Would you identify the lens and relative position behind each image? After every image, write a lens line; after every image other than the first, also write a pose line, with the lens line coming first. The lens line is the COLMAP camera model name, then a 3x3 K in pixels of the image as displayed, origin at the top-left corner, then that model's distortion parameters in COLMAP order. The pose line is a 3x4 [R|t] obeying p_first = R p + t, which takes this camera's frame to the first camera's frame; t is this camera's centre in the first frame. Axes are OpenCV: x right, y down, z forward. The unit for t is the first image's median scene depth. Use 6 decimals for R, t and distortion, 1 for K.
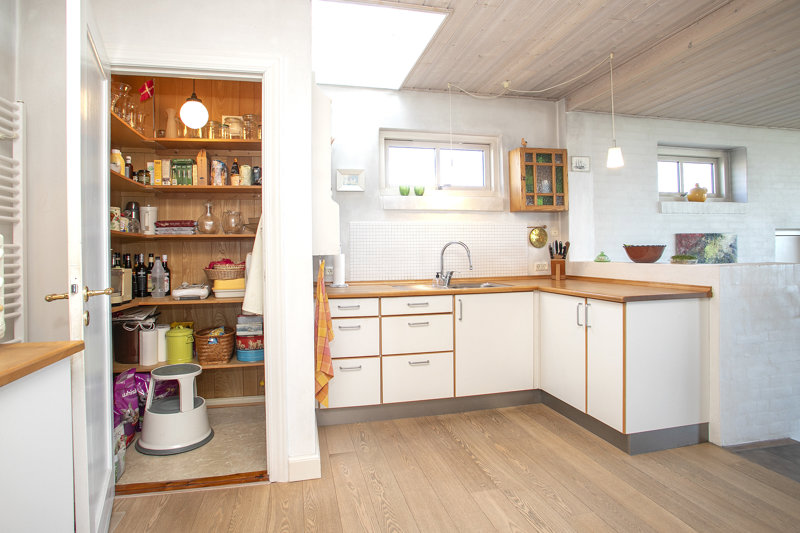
lens RADIAL K [[408.5, 0, 397.4], [0, 408.5, 261.4], [0, 0, 1]] dist [-0.028135, 0.000218]
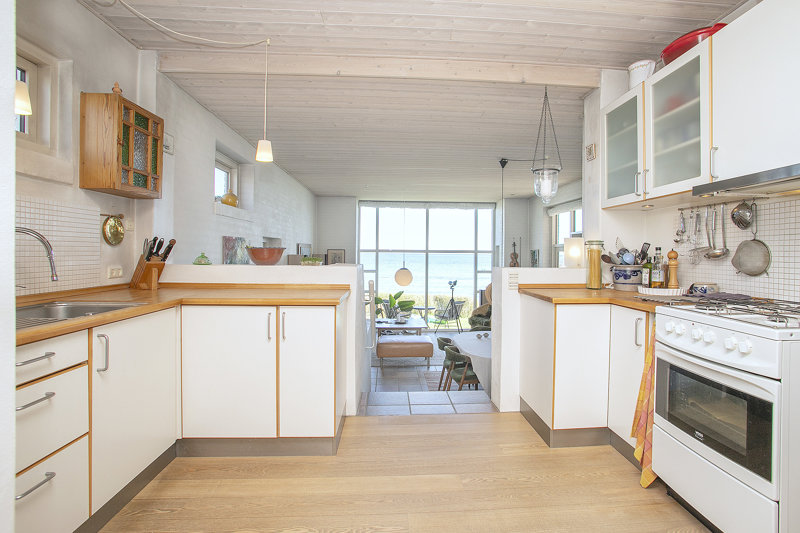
lens RADIAL K [[408.5, 0, 404.0], [0, 408.5, 261.8], [0, 0, 1]] dist [-0.028135, 0.000218]
pose [[0.188470, -0.001589, 0.982078, -0.278052], [0.004506, 0.999990, 0.000753, -0.003925], [-0.982069, 0.004283, 0.188475, 0.450197]]
